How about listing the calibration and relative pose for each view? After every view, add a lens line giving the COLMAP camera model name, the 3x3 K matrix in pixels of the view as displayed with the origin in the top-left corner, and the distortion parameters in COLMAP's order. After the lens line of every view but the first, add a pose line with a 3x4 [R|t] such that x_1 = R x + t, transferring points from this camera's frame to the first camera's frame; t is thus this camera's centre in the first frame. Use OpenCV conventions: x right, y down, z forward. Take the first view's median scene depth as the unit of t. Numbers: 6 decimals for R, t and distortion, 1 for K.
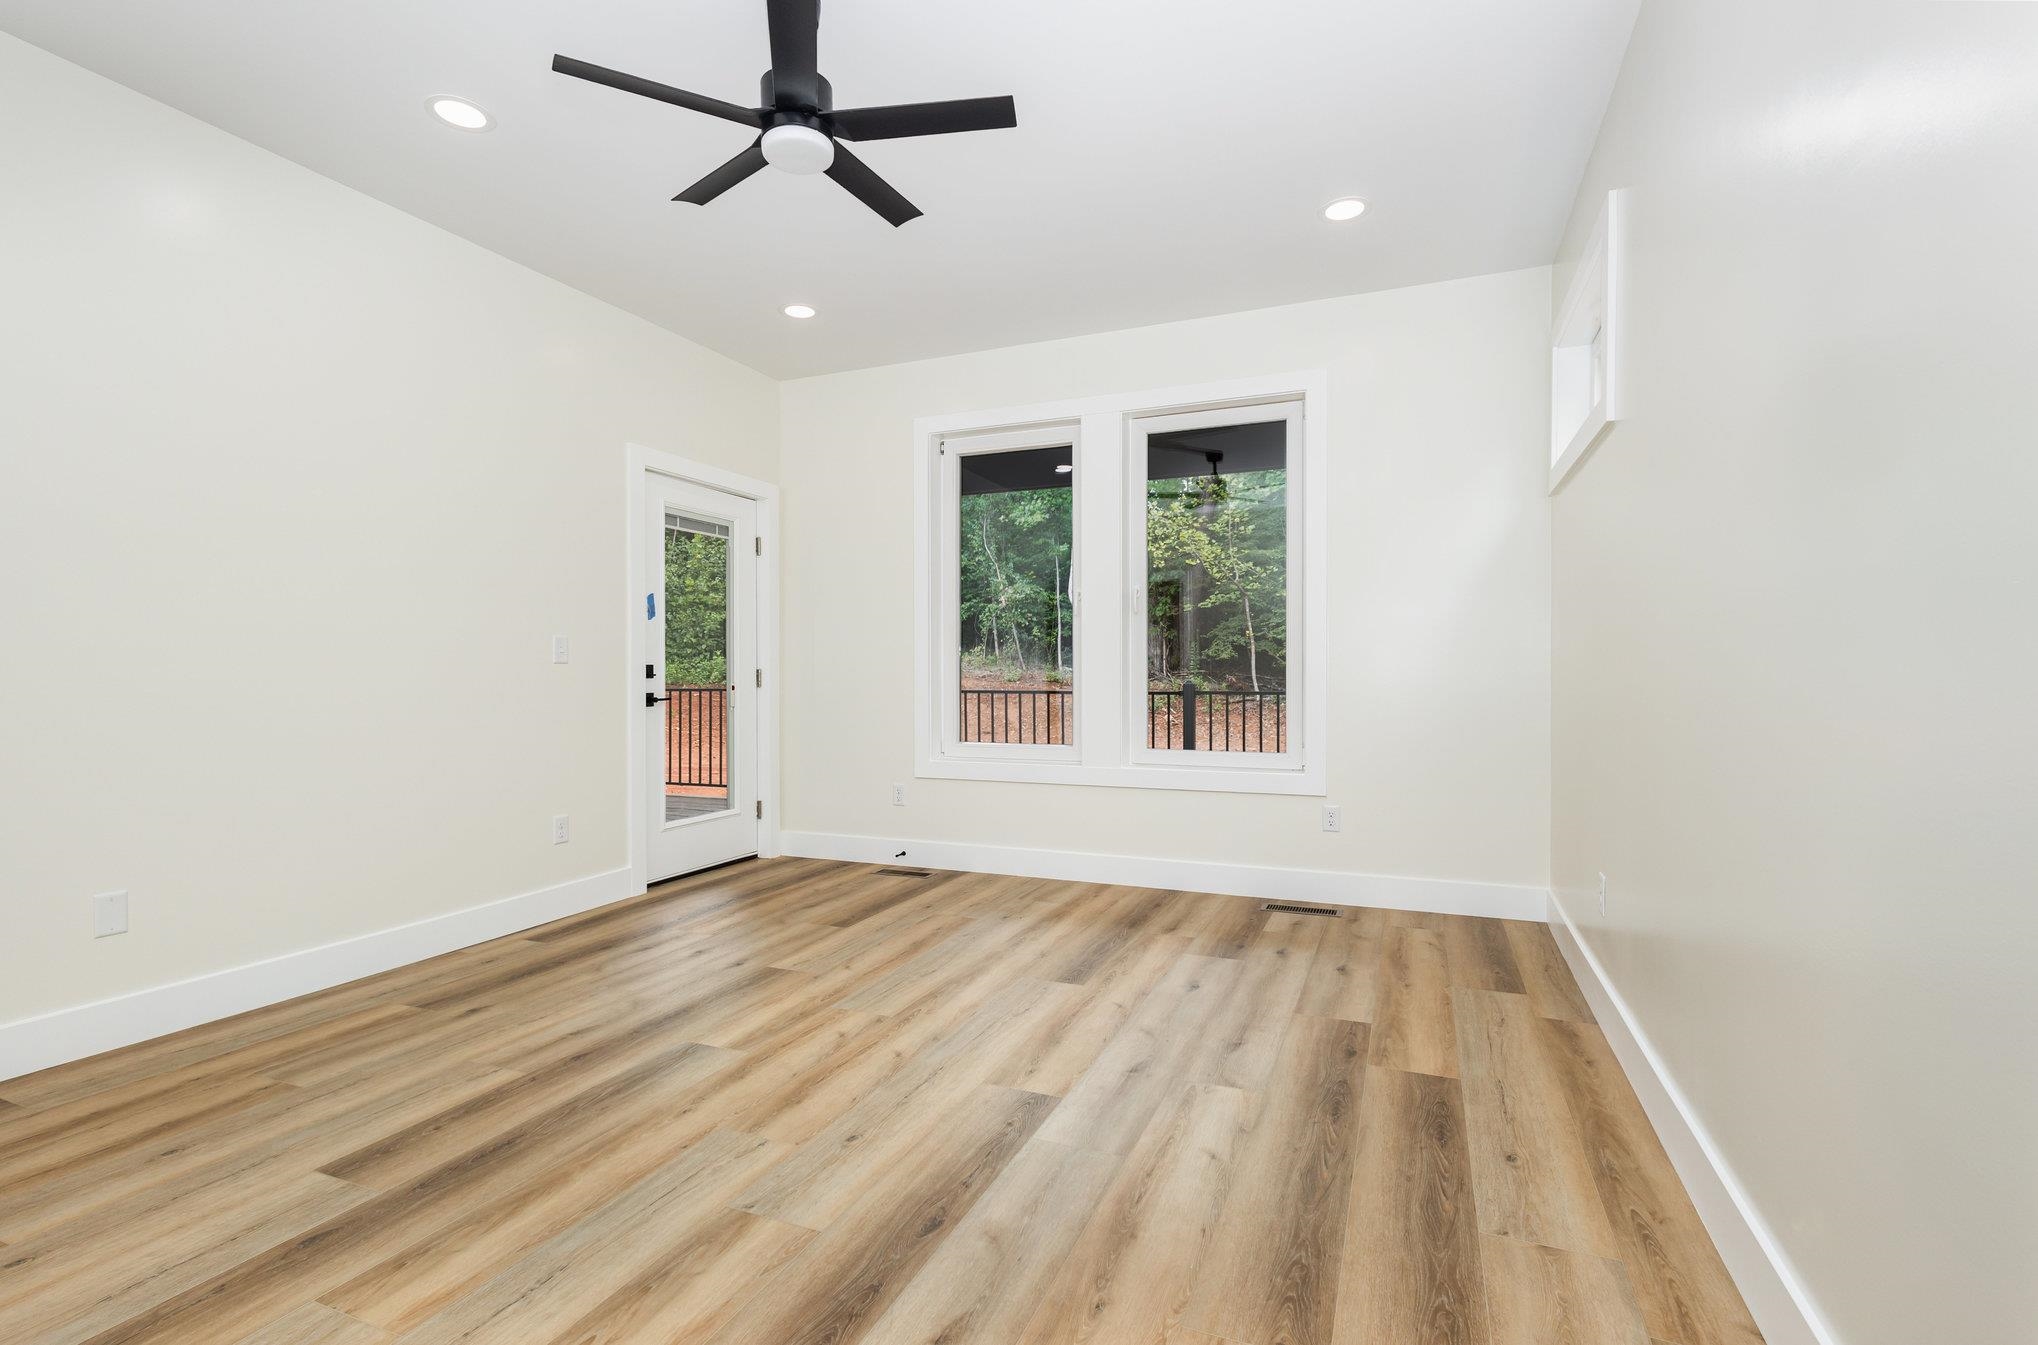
lens RADIAL K [[938.1, 0, 1007.2], [0, 938.1, 691.6], [0, 0, 1]] dist [0.001409, -0.000347]
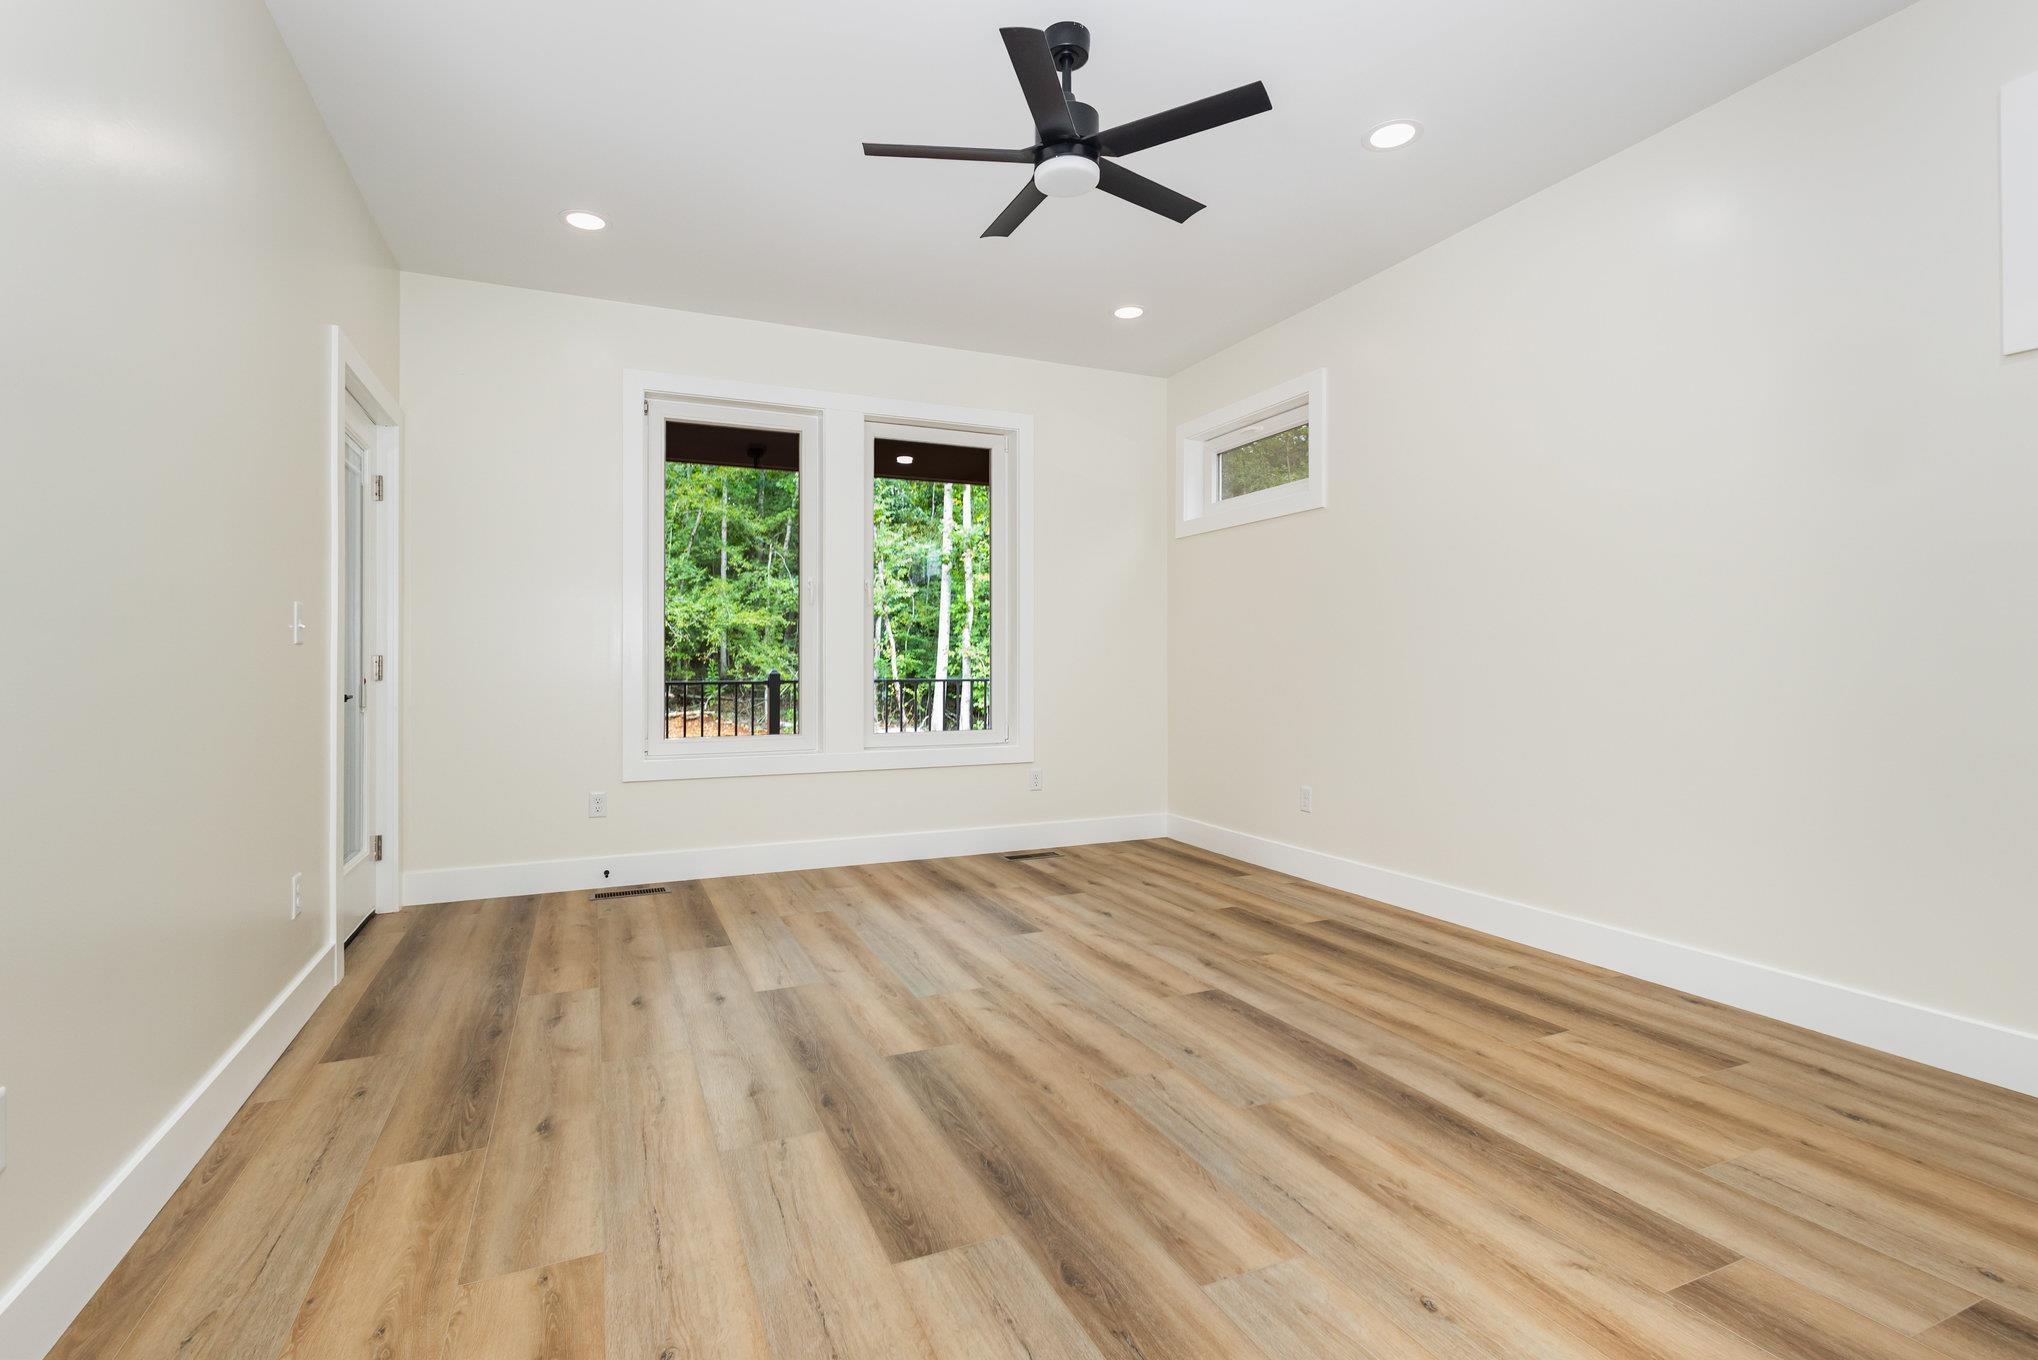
lens RADIAL K [[938.1, 0, 1032.0], [0, 938.1, 671.1], [0, 0, 1]] dist [0.001409, -0.000347]
pose [[0.691099, -0.006914, 0.722727, -0.823211], [0.016221, 0.999851, -0.005945, 0.000442], [-0.722578, 0.015832, 0.691108, 0.226215]]
